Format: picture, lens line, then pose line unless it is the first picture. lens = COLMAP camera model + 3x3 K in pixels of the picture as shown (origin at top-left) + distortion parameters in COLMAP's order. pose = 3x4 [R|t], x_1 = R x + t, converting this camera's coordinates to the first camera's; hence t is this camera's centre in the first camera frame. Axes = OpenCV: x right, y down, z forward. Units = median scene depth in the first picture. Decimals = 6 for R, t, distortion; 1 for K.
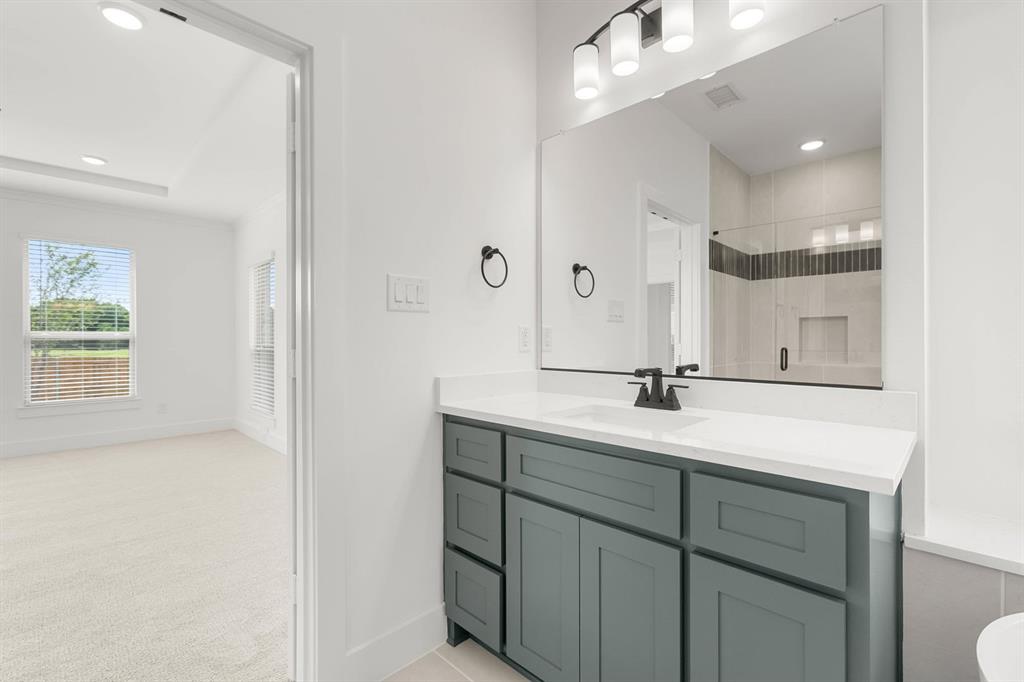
lens RADIAL K [[460.7, 0, 512.0], [0, 460.7, 341.0], [0, 0, 1]] dist [0.000894, 0.000195]
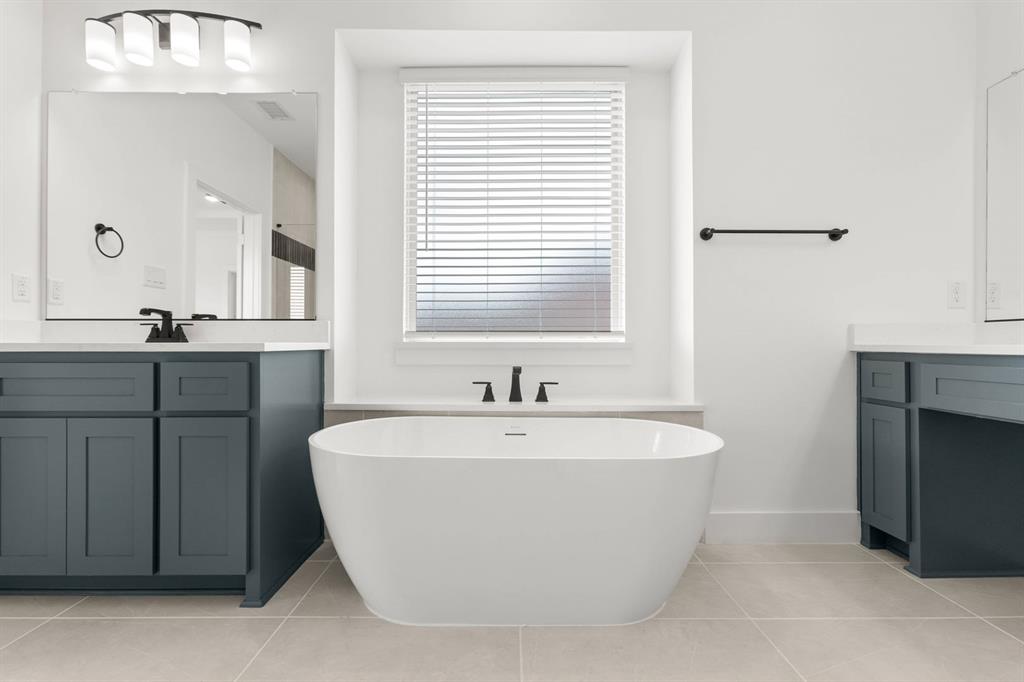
lens RADIAL K [[460.7, 0, 512.0], [0, 460.7, 341.0], [0, 0, 1]] dist [0.000894, 0.000195]
pose [[0.706190, 0.001111, 0.708022, 0.075299], [0.003011, 0.999985, -0.004573, 0.124229], [-0.708016, 0.005361, 0.706176, -0.455751]]
